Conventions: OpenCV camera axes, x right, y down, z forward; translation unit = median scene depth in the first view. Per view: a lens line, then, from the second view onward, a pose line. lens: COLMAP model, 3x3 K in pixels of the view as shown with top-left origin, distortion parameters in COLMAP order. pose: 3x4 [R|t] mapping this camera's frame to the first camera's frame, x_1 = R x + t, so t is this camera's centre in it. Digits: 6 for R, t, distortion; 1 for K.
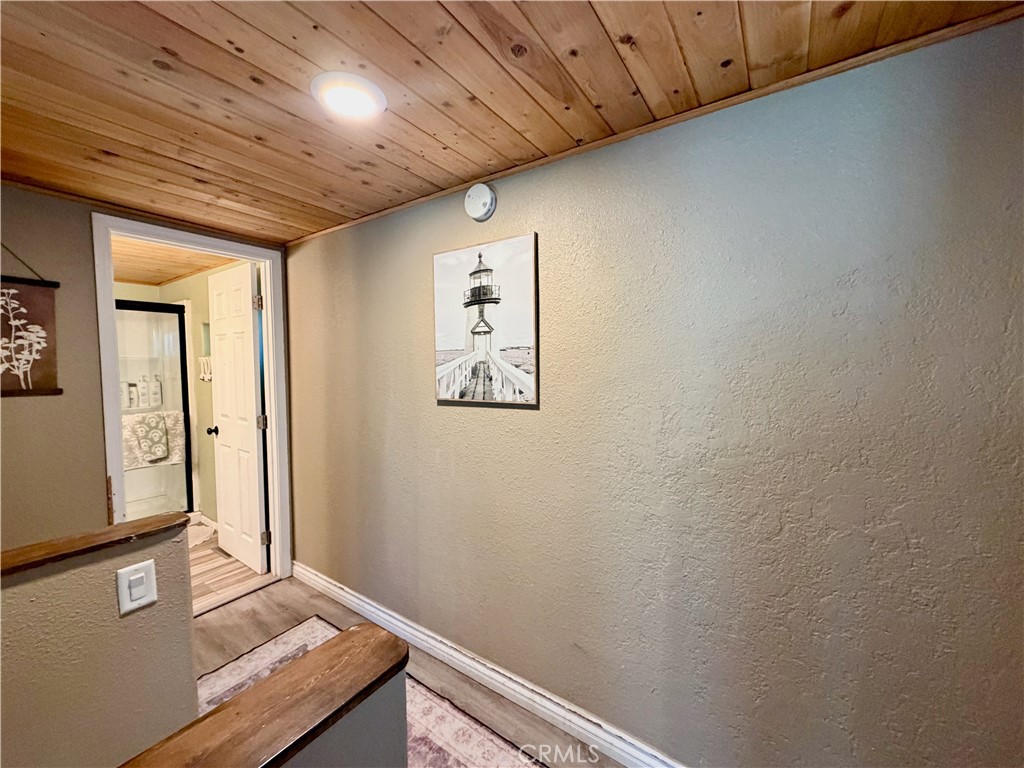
lens RADIAL K [[408.8, 0, 507.6], [0, 408.8, 385.1], [0, 0, 1]] dist [0.000059, -0.000253]
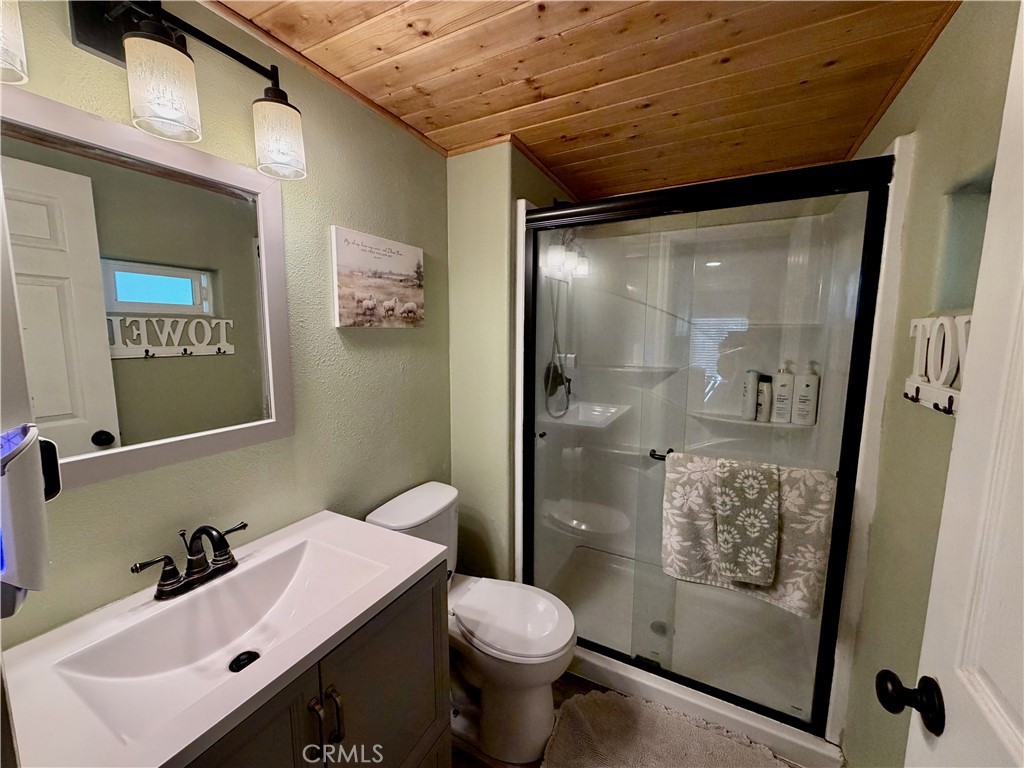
lens RADIAL K [[408.8, 0, 507.8], [0, 408.8, 382.8], [0, 0, 1]] dist [0.000059, -0.000253]
pose [[0.121600, 0.125381, -0.984628, -0.513811], [-0.062299, 0.990998, 0.118498, -0.040487], [0.990622, 0.046932, 0.128317, 0.700040]]
